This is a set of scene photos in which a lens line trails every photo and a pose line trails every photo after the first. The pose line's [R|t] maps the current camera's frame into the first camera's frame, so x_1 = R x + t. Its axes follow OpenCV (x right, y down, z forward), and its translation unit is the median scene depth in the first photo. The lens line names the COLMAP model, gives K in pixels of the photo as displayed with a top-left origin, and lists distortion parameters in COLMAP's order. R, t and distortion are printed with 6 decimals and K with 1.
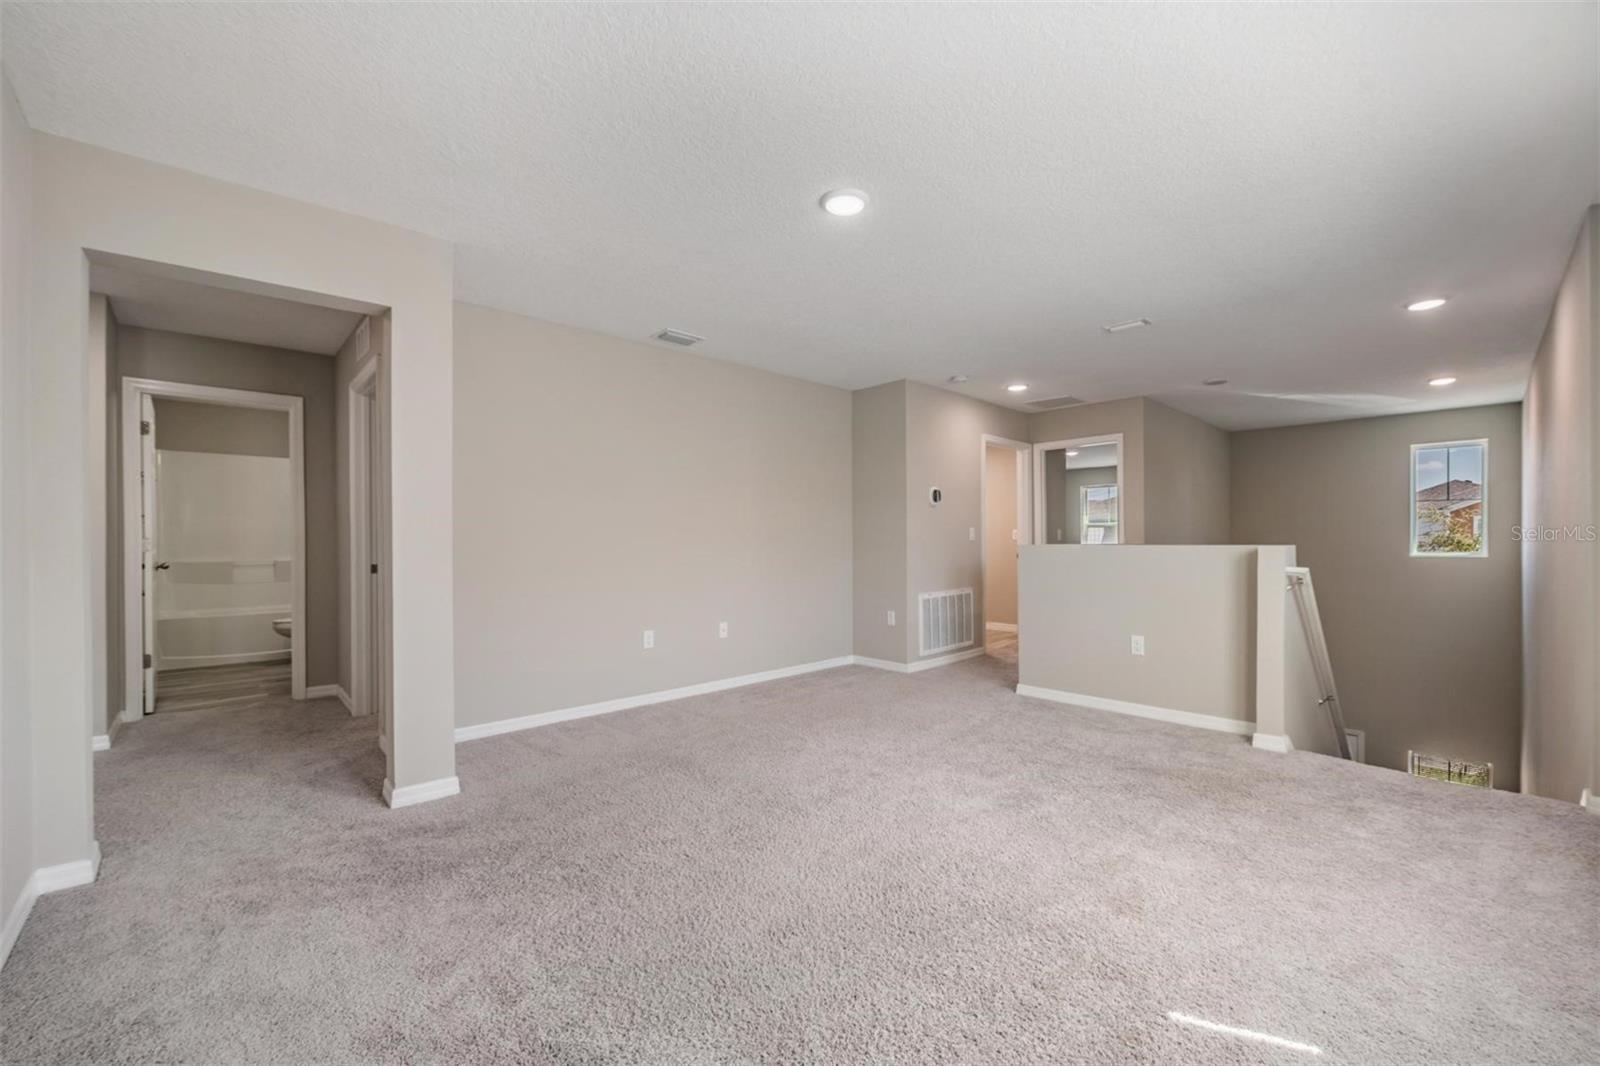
lens RADIAL K [[638.7, 0, 800.0], [0, 638.7, 533.0], [0, 0, 1]] dist [-0.008795, -0.000146]
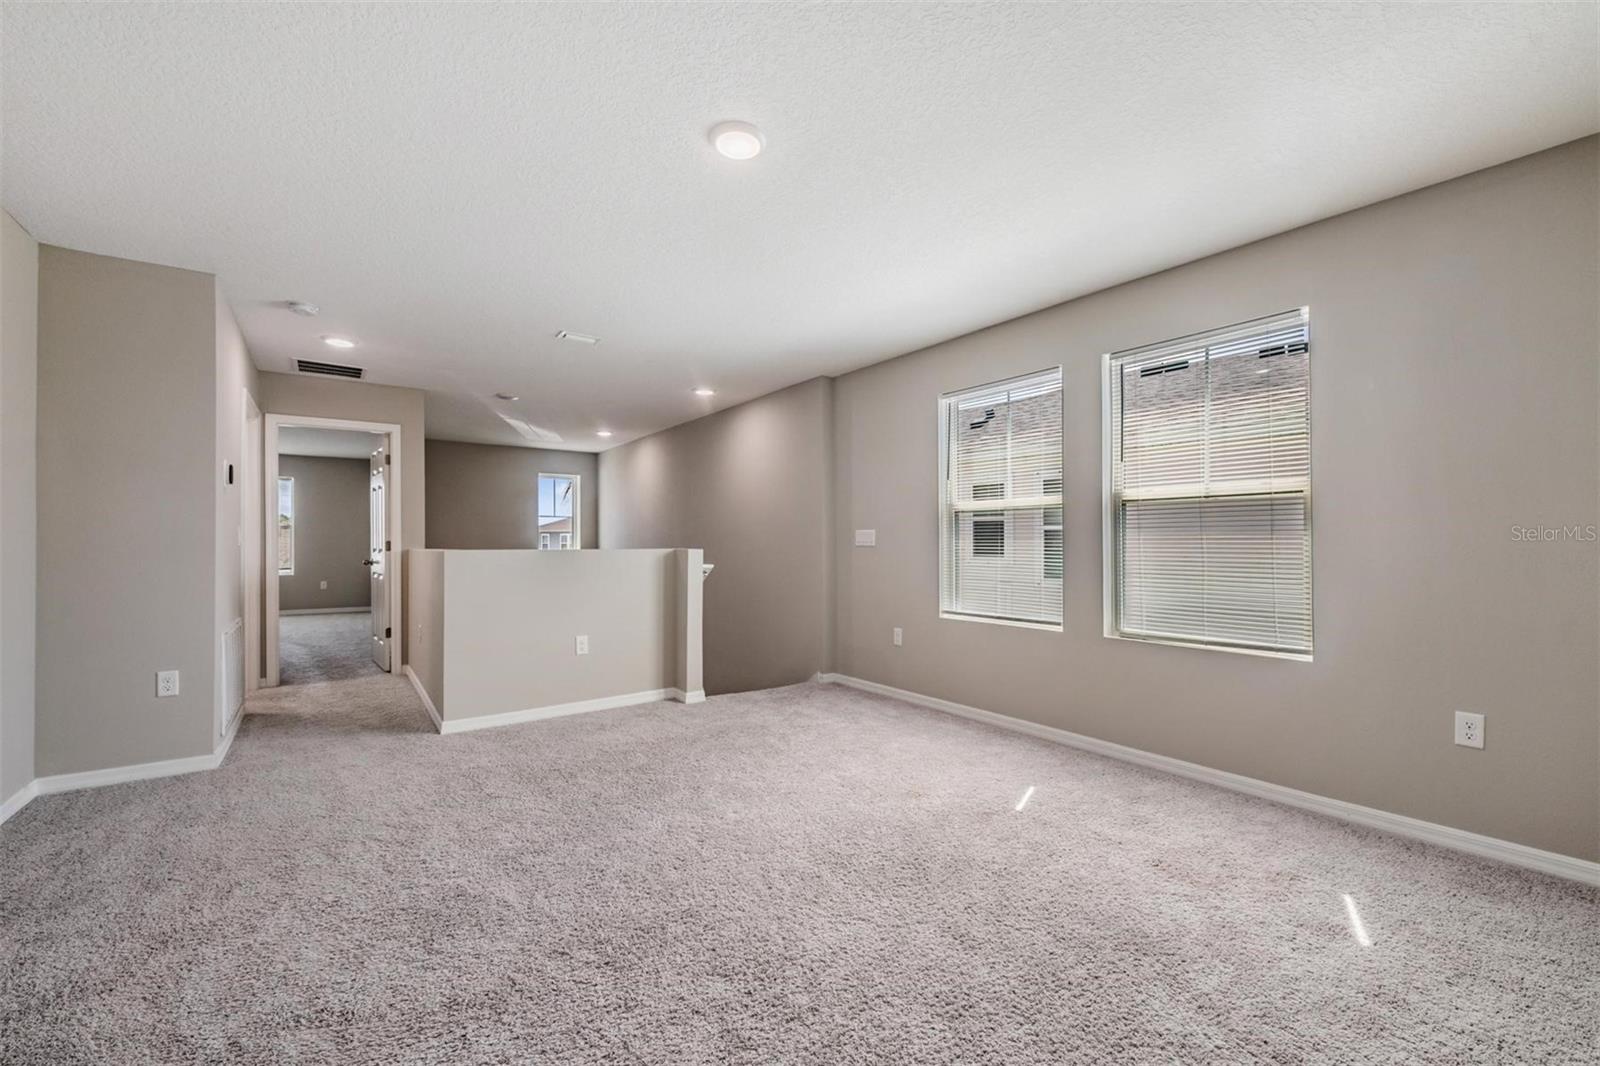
lens RADIAL K [[653.9, 0, 800.0], [0, 653.9, 533.0], [0, 0, 1]] dist [-0.010299, 0.000052]
pose [[0.138574, 0.021154, 0.990126, -0.553040], [-0.000527, 0.999773, -0.021287, 0.019980], [-0.990352, 0.002428, 0.138554, 0.584867]]
